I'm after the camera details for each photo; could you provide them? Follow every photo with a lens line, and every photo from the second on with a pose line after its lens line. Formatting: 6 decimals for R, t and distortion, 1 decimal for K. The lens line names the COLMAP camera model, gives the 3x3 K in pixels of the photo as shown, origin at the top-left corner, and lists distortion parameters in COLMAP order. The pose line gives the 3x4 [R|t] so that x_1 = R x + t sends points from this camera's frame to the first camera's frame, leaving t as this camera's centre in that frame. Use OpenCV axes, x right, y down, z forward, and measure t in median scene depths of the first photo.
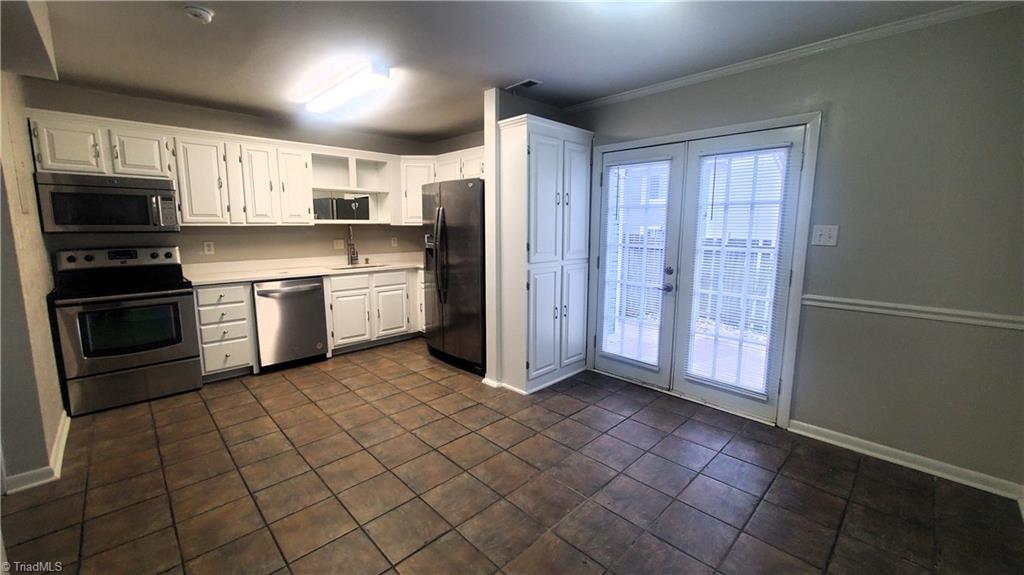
lens RADIAL K [[409.7, 0, 509.2], [0, 409.7, 285.7], [0, 0, 1]] dist [0.000528, -0.000383]
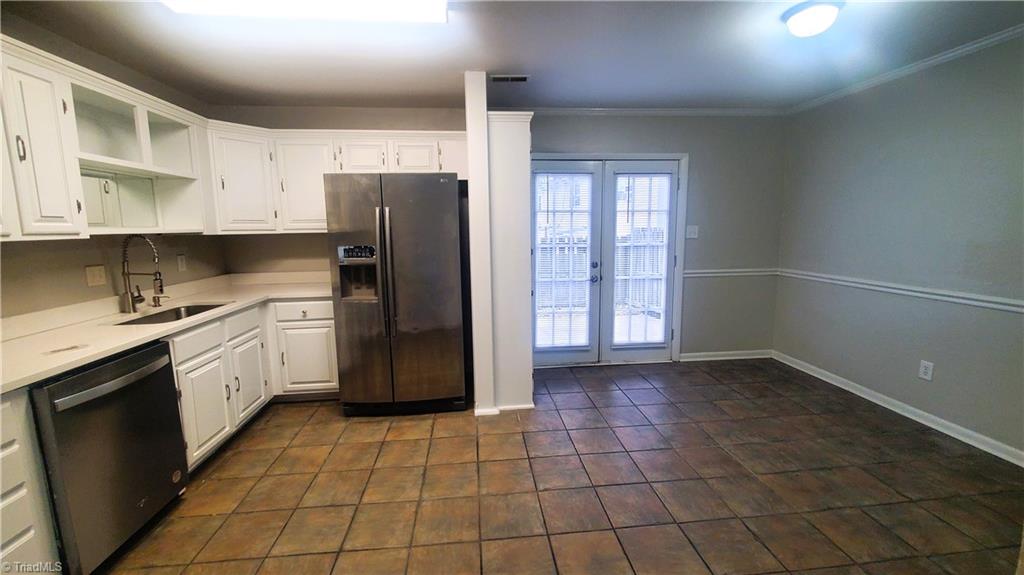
lens RADIAL K [[409.7, 0, 510.7], [0, 409.7, 282.6], [0, 0, 1]] dist [0.000528, -0.000383]
pose [[0.617833, -0.118606, 0.777313, -0.695386], [0.130094, 0.990353, 0.047710, -0.072322], [-0.775473, 0.071647, 0.627303, 0.423252]]
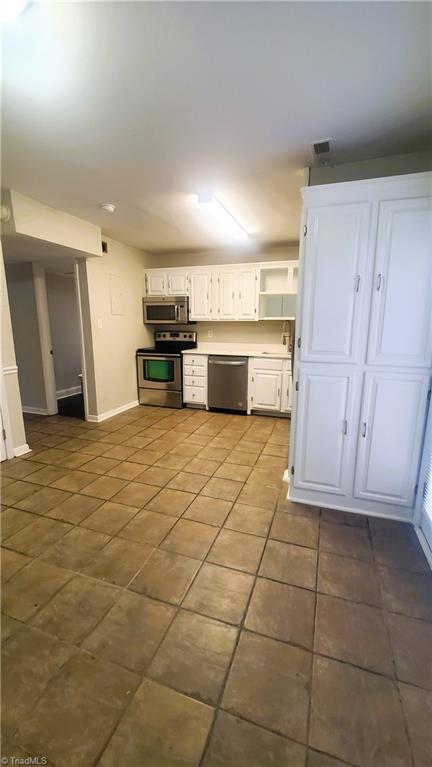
lens RADIAL K [[306.2, 0, 217.1], [0, 306.2, 382.0], [0, 0, 1]] dist [0.000315, -0.000367]
pose [[0.440760, 0.172693, -0.880856, 0.541904], [-0.137265, 0.982744, 0.123985, -0.065342], [0.887068, 0.066263, 0.456859, 0.513476]]
